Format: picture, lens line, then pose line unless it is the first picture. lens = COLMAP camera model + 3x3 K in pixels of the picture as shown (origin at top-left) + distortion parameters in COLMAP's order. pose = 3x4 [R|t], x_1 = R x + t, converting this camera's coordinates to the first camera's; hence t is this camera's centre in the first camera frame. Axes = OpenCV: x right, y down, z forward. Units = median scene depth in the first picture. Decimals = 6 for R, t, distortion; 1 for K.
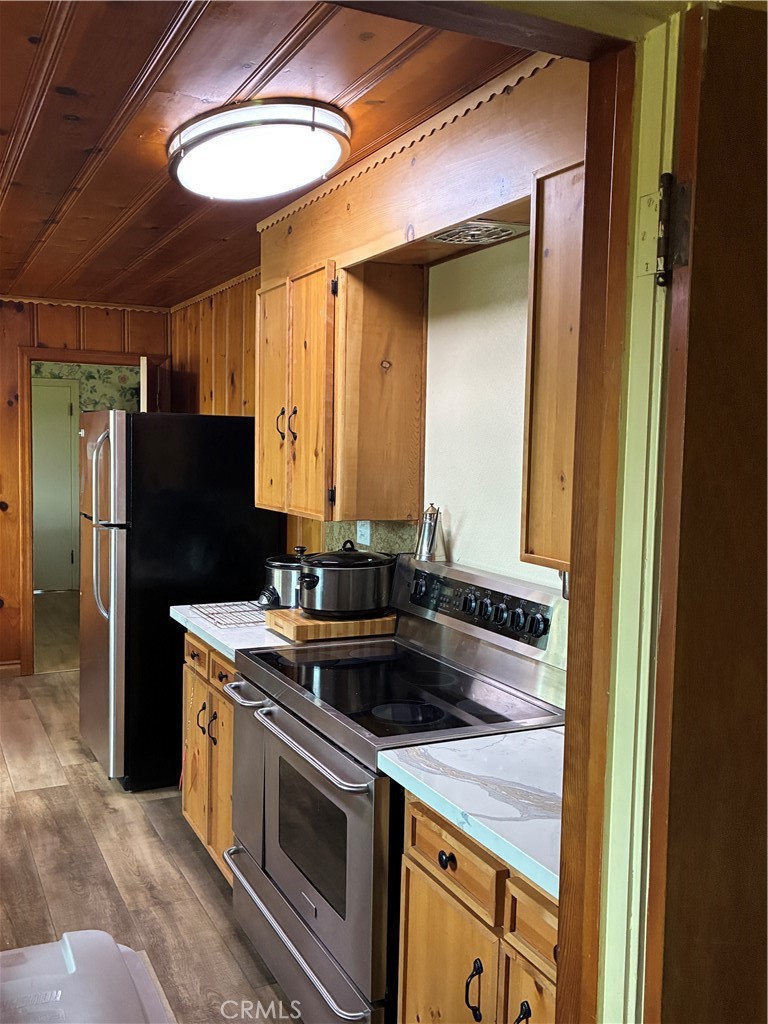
lens RADIAL K [[951.9, 0, 385.3], [0, 951.9, 512.7], [0, 0, 1]] dist [0.016321, 0.000000]
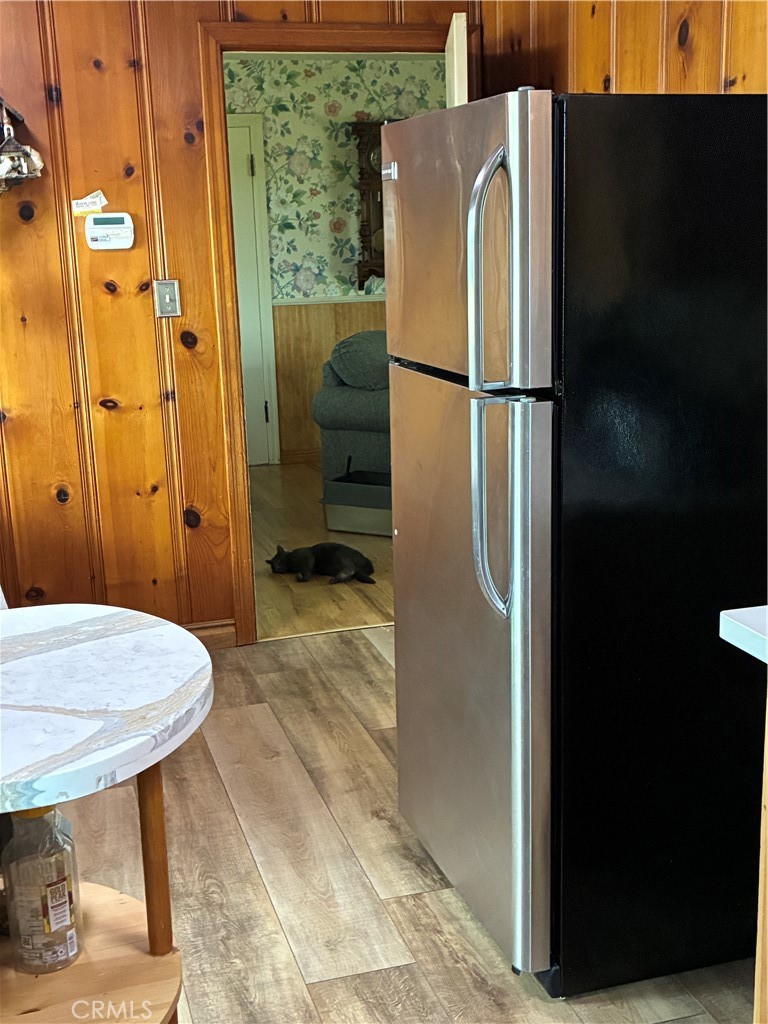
lens RADIAL K [[1287.7, 0, 383.0], [0, 1287.7, 514.1], [0, 0, 1]] dist [0.028824, 0.000000]
pose [[0.982919, -0.012204, -0.183636, -0.192738], [0.039702, 0.988366, 0.146823, -0.014231], [0.179708, -0.151605, 0.971968, 0.361412]]
